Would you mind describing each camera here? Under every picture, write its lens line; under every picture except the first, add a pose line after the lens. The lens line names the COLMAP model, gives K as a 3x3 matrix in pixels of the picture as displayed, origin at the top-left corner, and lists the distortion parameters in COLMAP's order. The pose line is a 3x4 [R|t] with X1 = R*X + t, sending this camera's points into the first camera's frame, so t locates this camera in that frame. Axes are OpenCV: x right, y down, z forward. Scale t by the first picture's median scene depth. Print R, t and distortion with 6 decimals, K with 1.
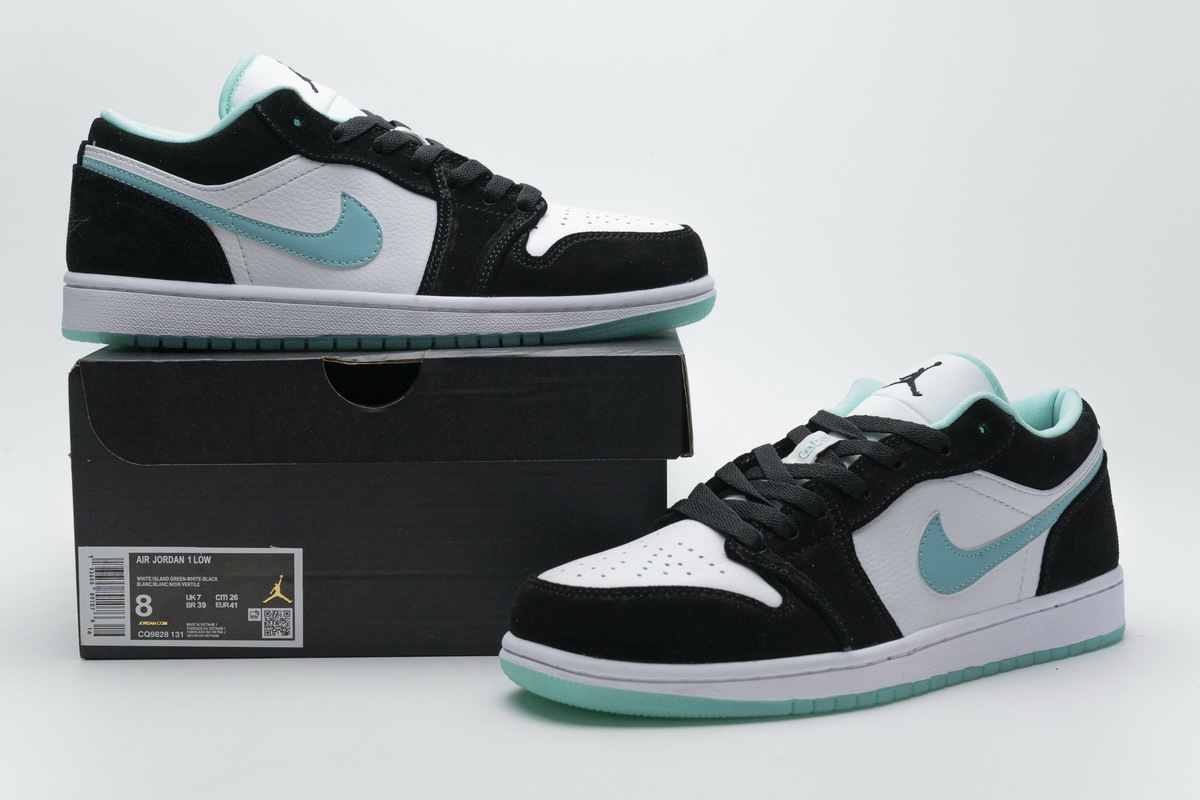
lens RADIAL K [[2022.4, 0, 600.0], [0, 2022.4, 400.0], [0, 0, 1]] dist [-0.015130, -0.116619]
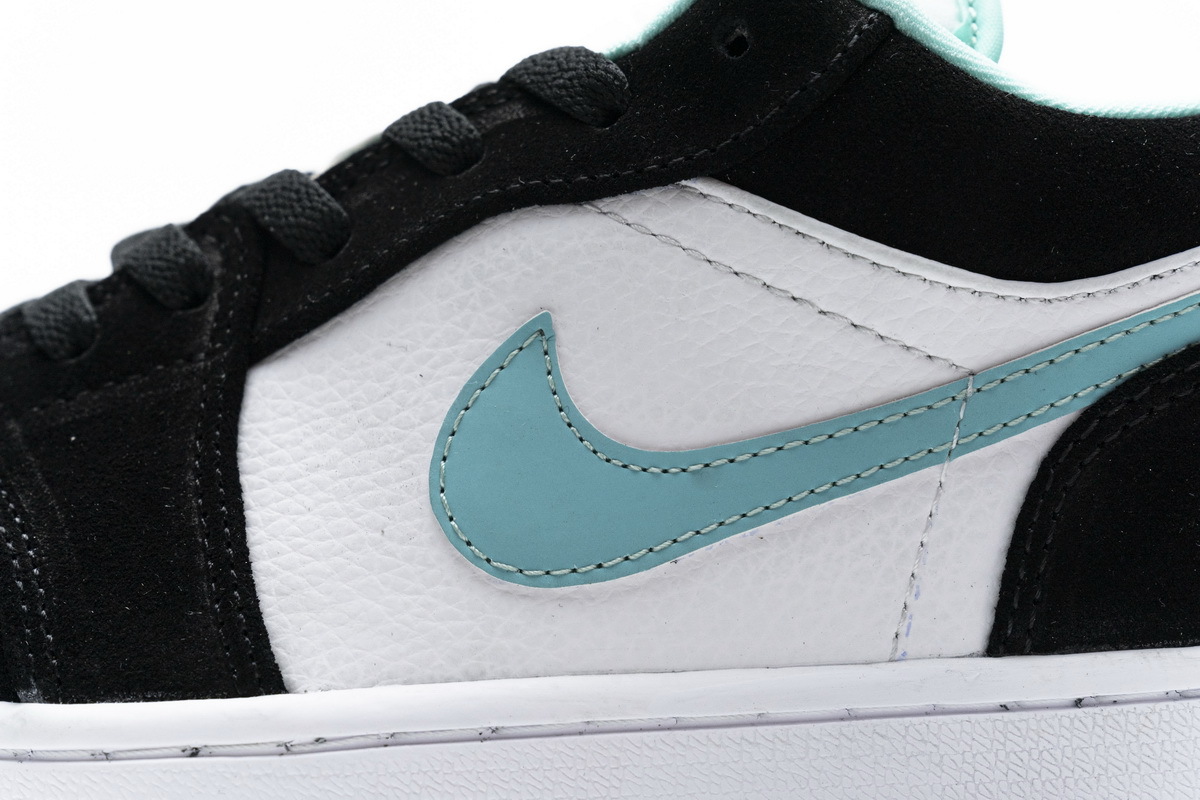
lens RADIAL K [[2346.9, 0, 572.9], [0, 2346.9, 405.4], [0, 0, 1]] dist [0.014919, -0.226098]
pose [[0.821233, 0.025352, -0.570029, 0.372452], [-0.081113, 0.994054, -0.072648, 0.095067], [0.564798, 0.105898, 0.818406, 0.723365]]
